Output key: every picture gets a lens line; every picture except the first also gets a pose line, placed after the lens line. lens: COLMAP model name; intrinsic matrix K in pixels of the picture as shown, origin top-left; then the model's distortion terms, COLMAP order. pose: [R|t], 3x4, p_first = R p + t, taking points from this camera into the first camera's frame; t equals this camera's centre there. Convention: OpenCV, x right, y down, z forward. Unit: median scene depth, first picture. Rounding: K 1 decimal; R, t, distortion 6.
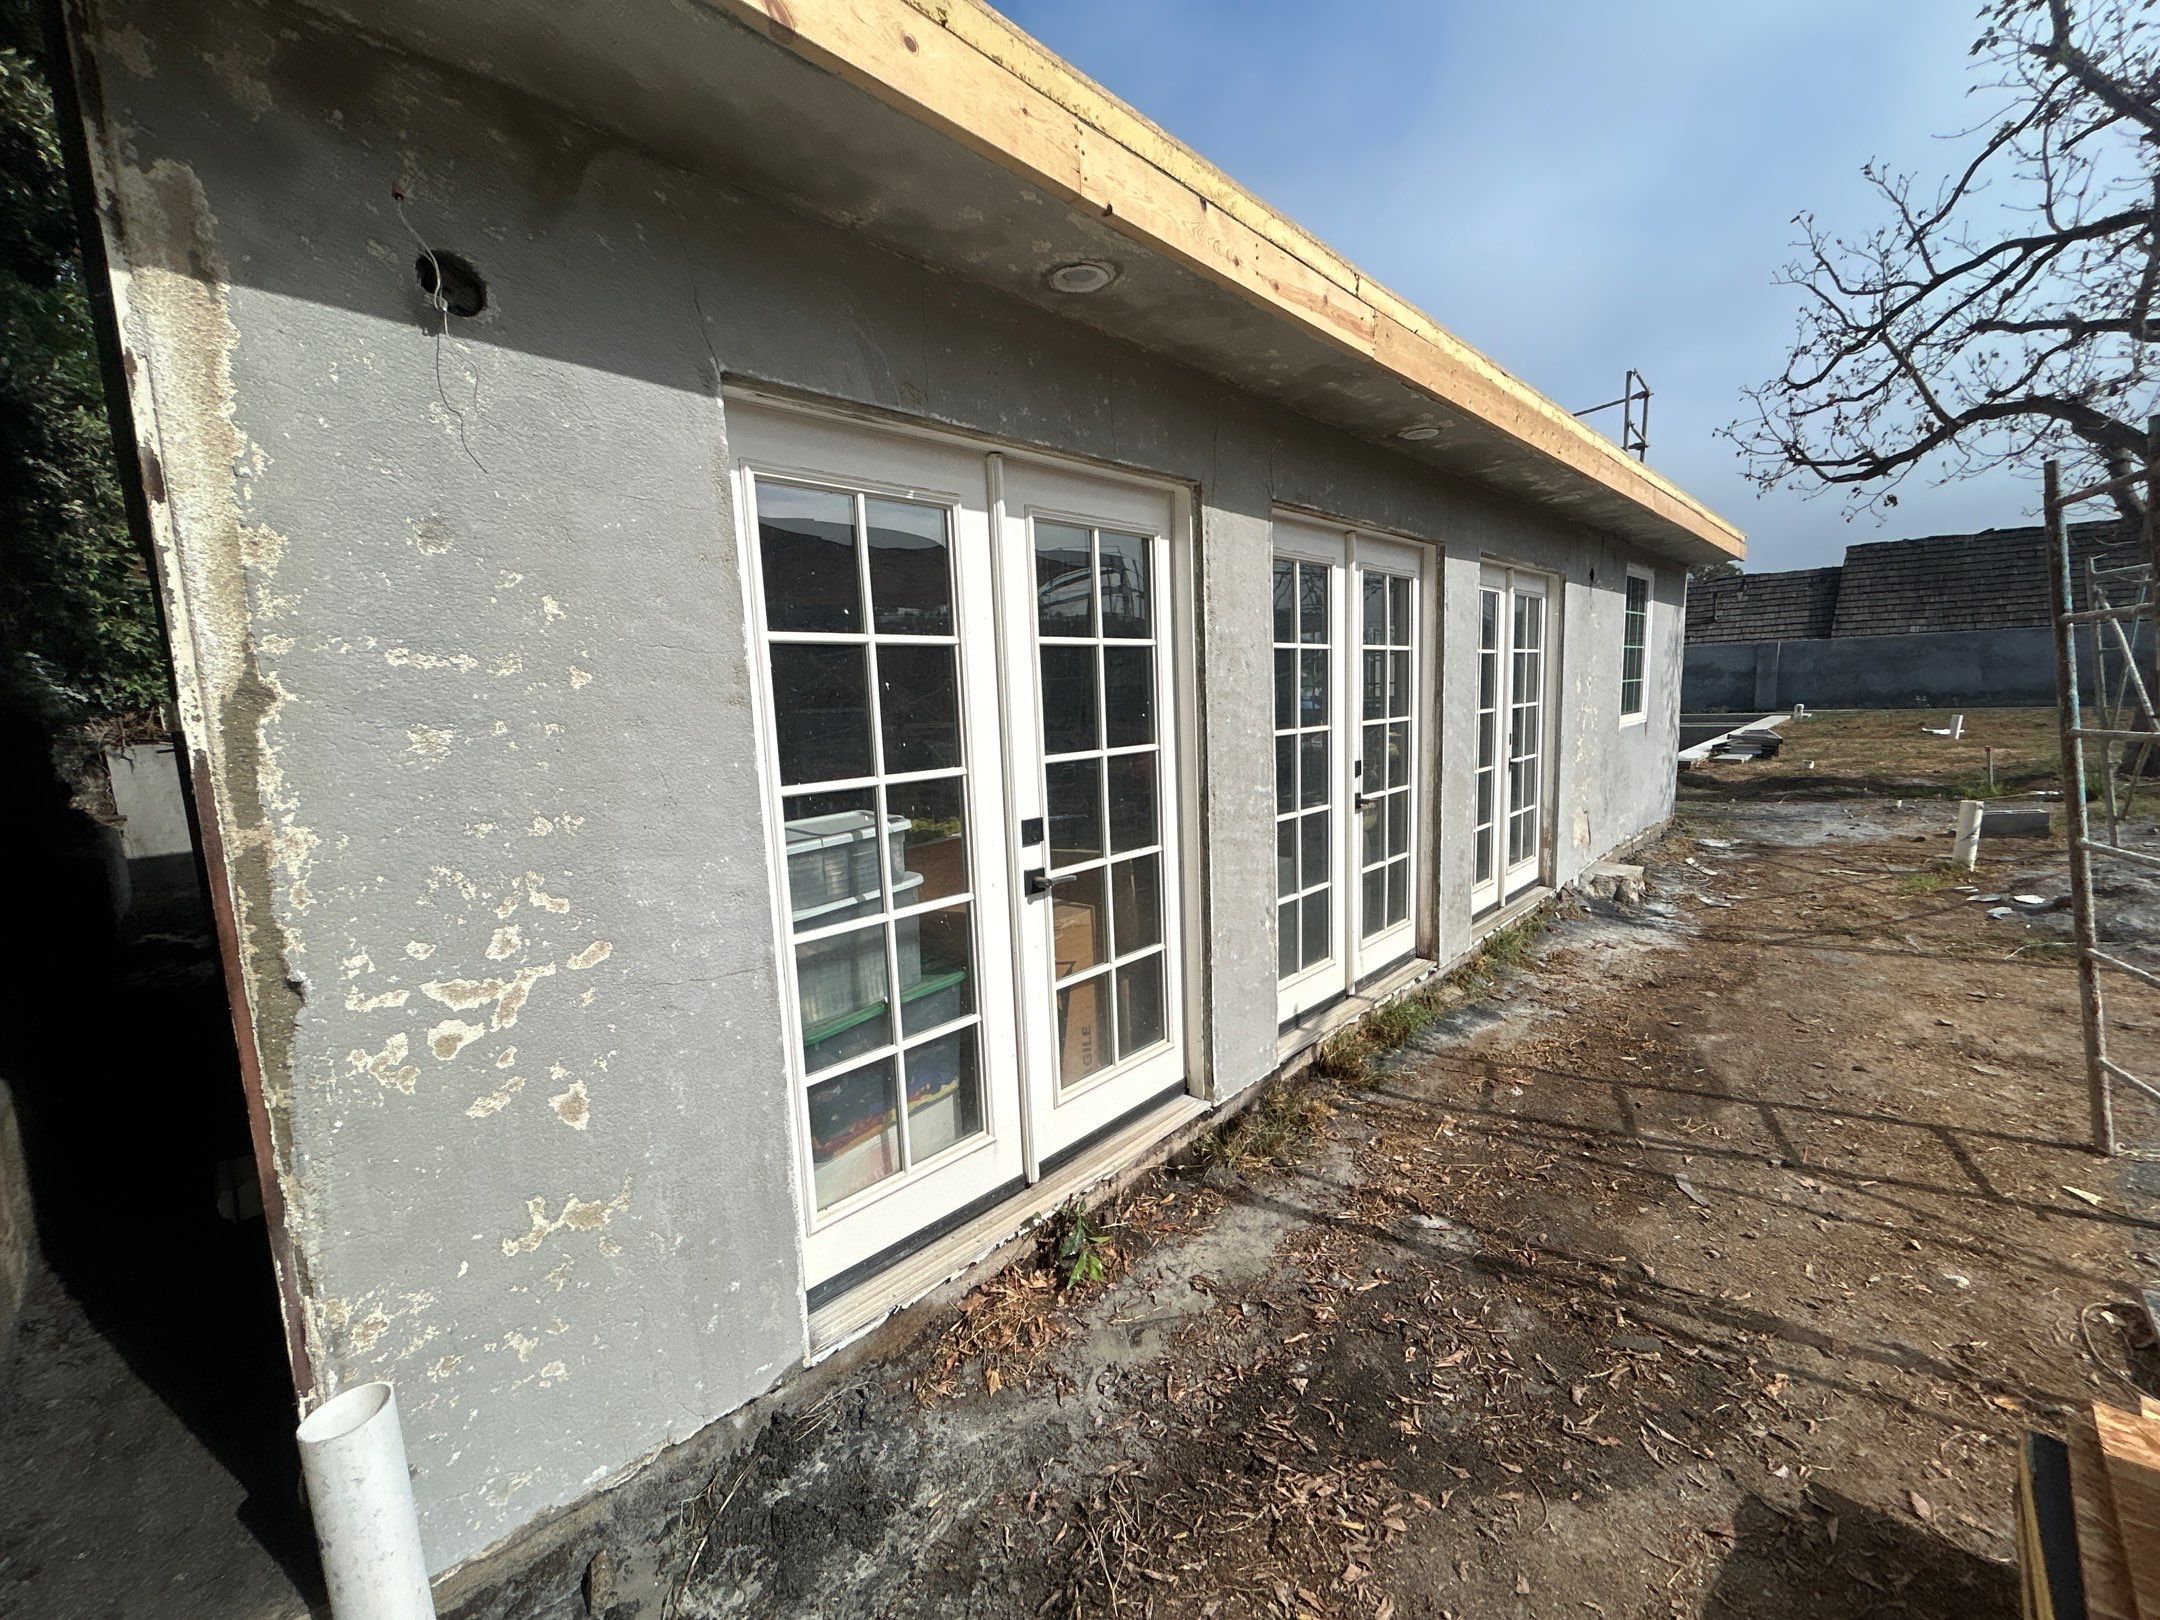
lens RADIAL K [[887.5, 0, 1080.0], [0, 887.5, 810.0], [0, 0, 1]] dist [-0.001852, 0.000109]
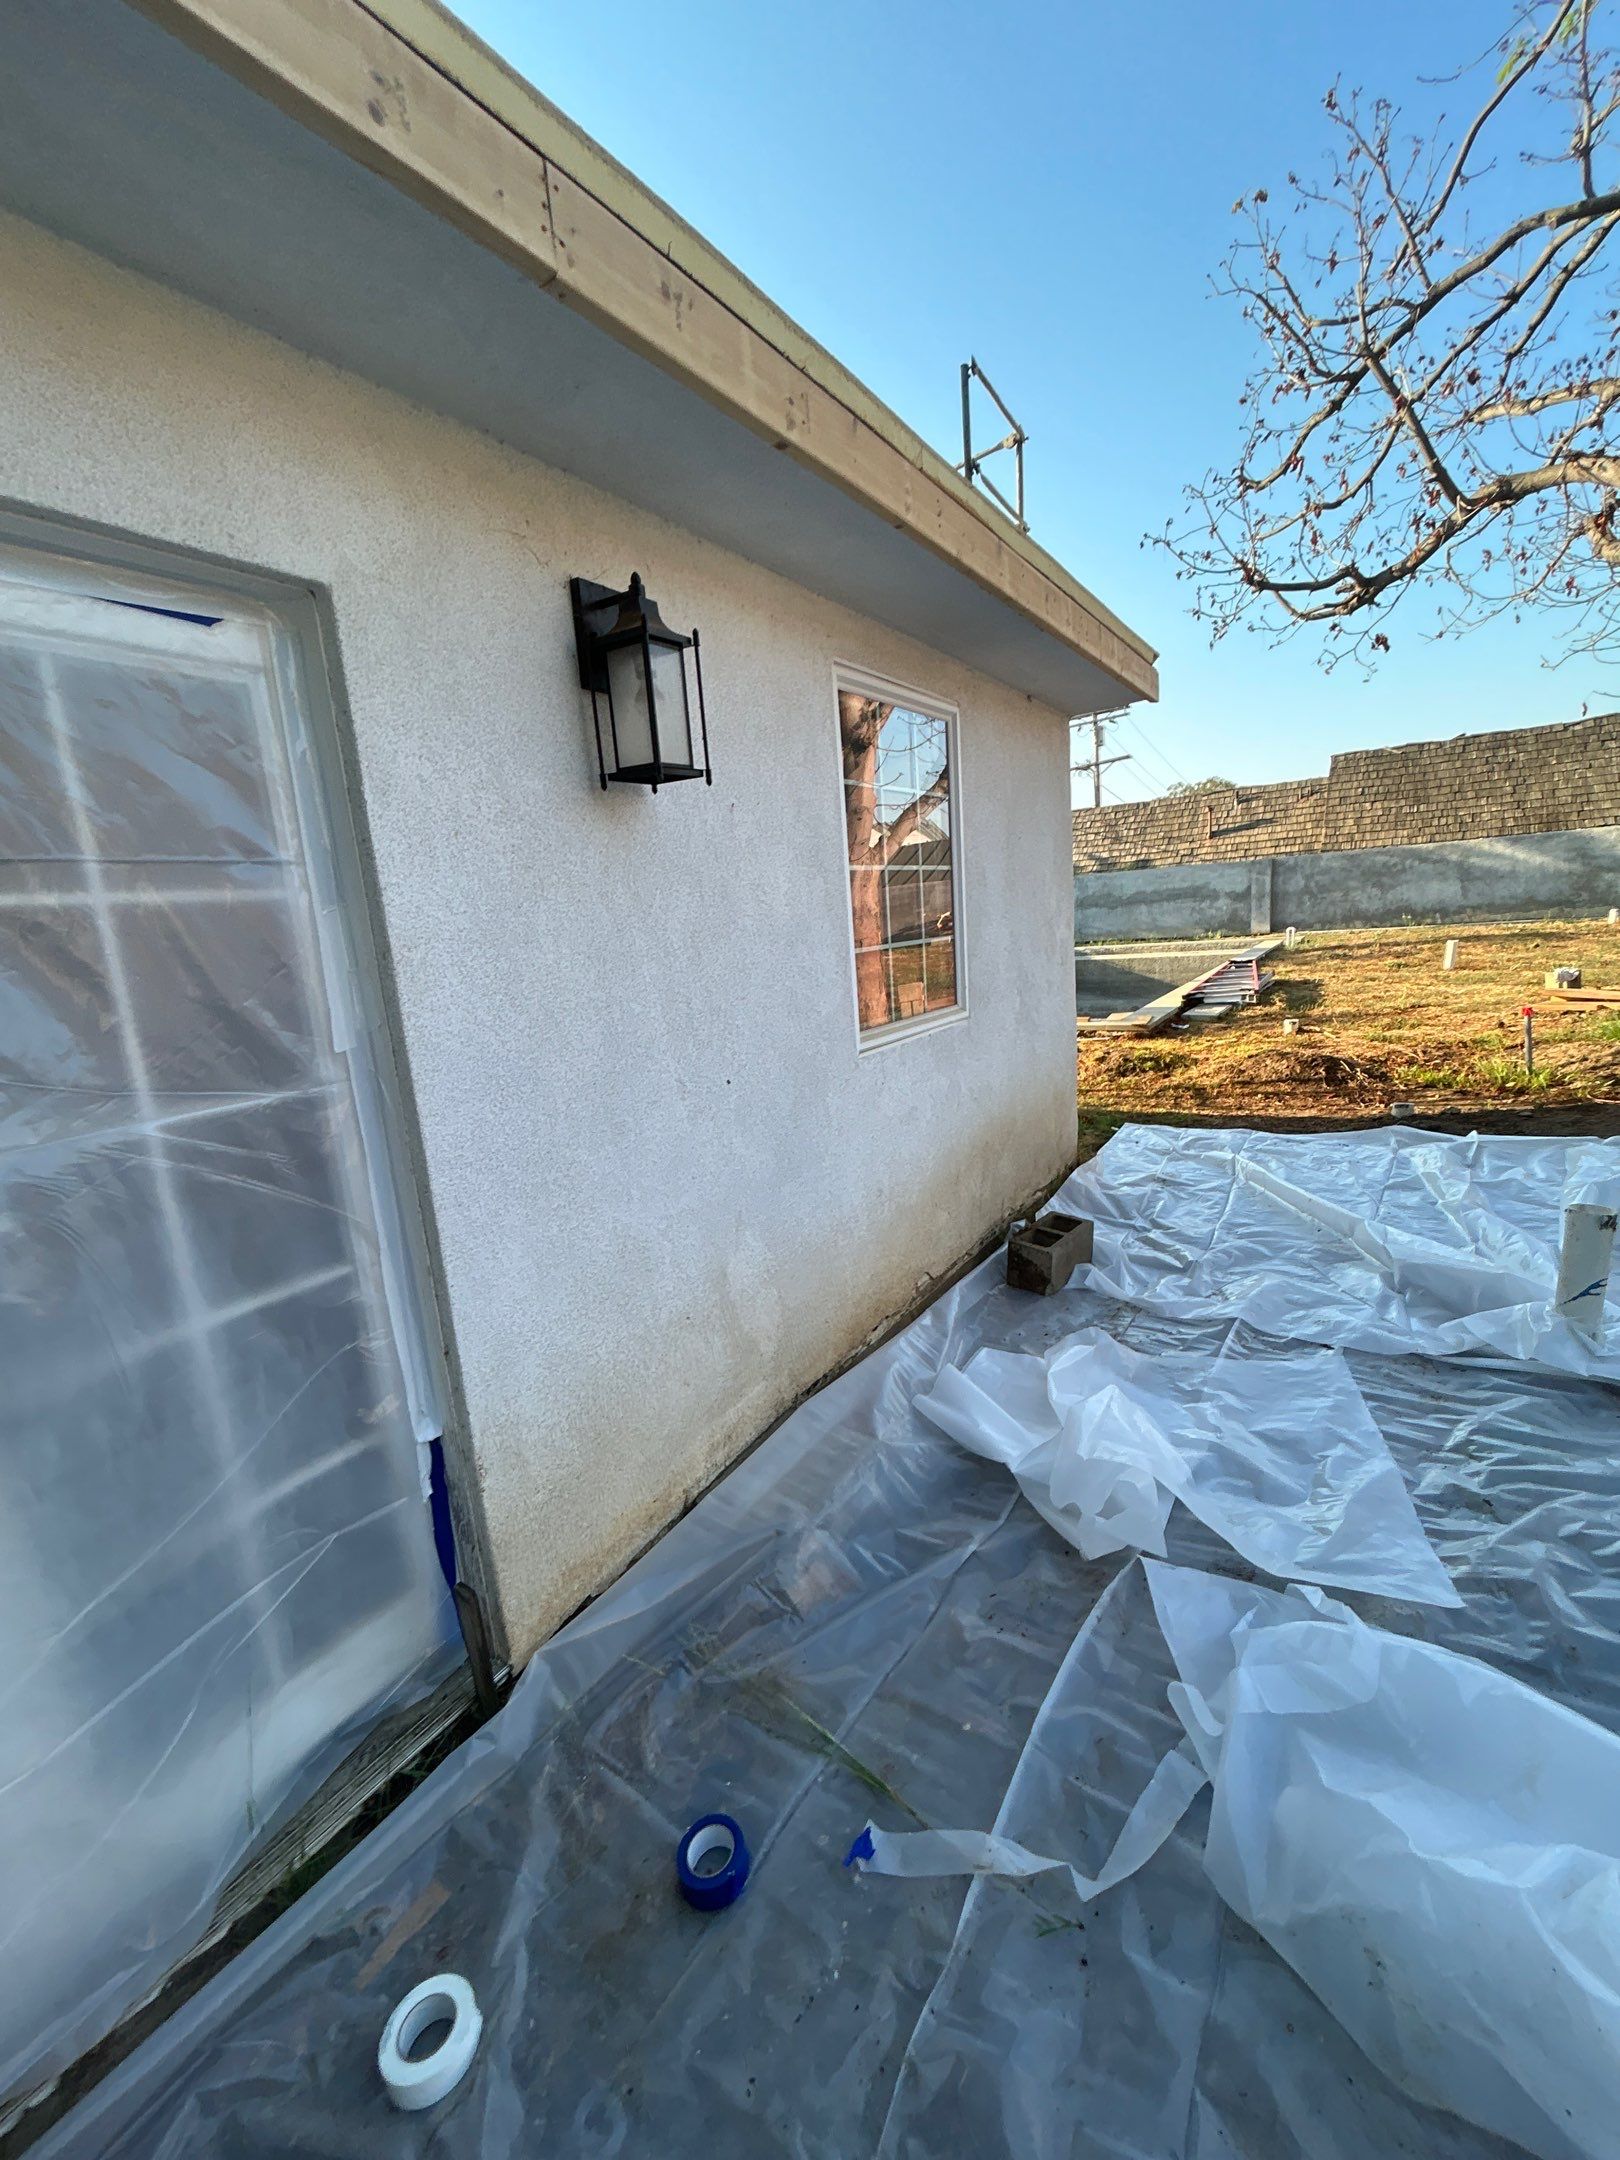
lens RADIAL K [[836.4, 0, 810.0], [0, 836.4, 1080.0], [0, 0, 1]] dist [-0.000890, 0.000151]
pose [[0.986719, -0.070452, 0.146363, 0.348040], [0.063926, 0.996760, 0.048826, -0.065736], [-0.149328, -0.038821, 0.988025, 0.399912]]
